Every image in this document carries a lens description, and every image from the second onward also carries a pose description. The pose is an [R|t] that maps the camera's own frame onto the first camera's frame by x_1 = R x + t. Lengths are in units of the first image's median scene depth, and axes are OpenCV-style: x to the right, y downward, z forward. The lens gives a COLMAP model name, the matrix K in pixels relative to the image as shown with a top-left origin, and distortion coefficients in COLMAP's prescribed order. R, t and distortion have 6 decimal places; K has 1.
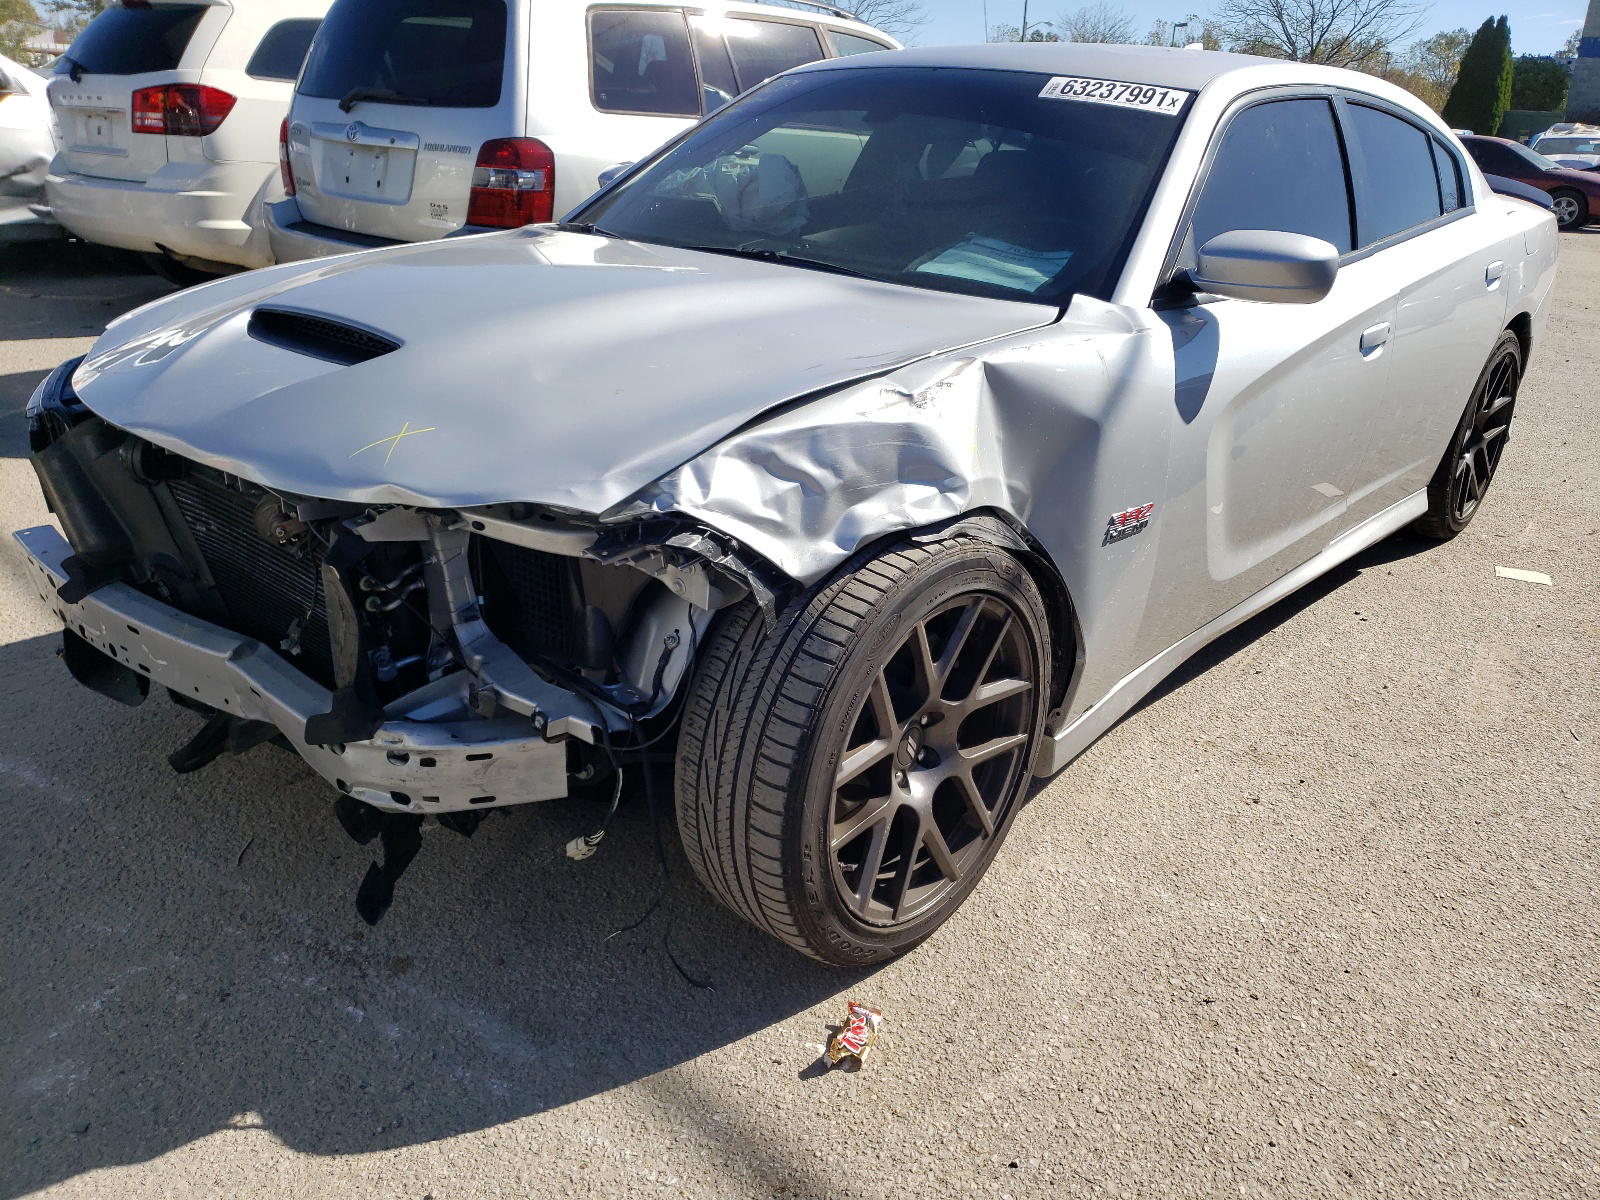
lens RADIAL K [[1211.0, 0, 801.5], [0, 1211.0, 596.8], [0, 0, 1]] dist [0.055217, -0.030175]
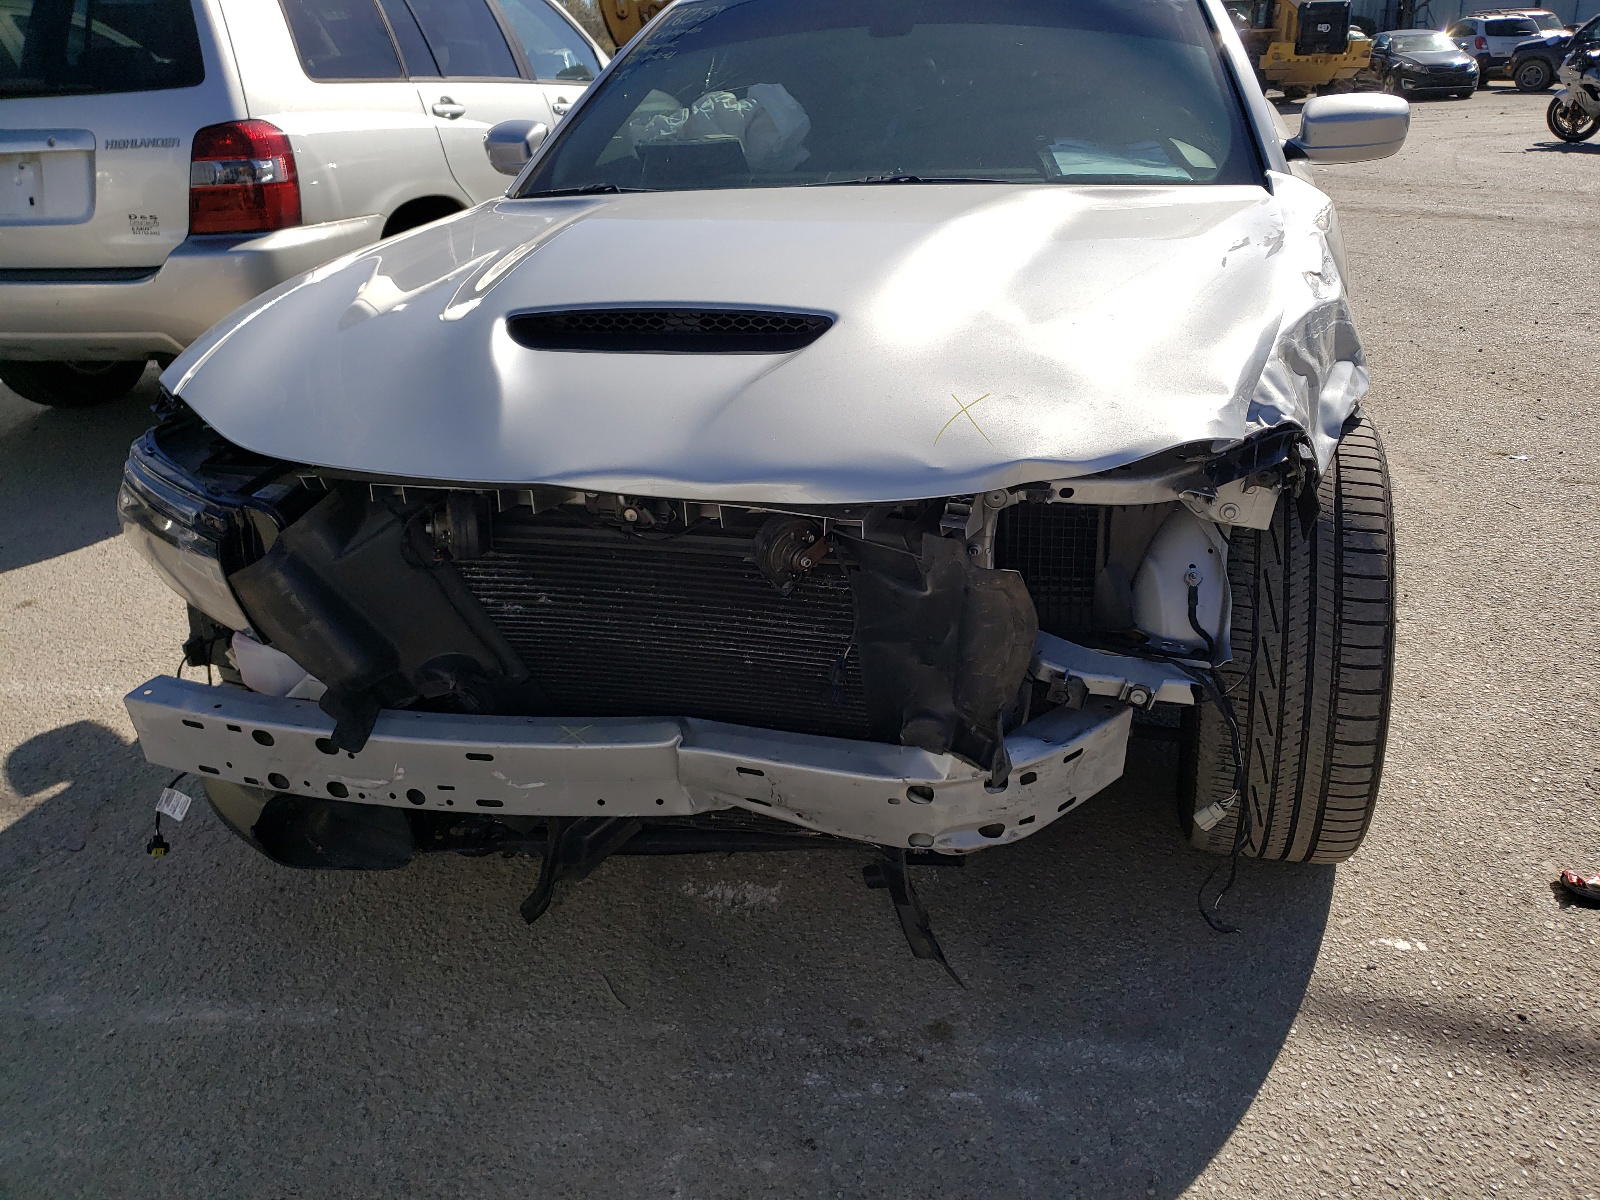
lens RADIAL K [[1211.0, 0, 800.1], [0, 1211.0, 600.0], [0, 0, 1]] dist [0.055217, -0.030175]
pose [[0.897405, -0.249023, 0.364213, -0.727124], [0.238744, 0.968276, 0.073783, -0.088861], [-0.371032, 0.020741, 0.928388, 0.254633]]
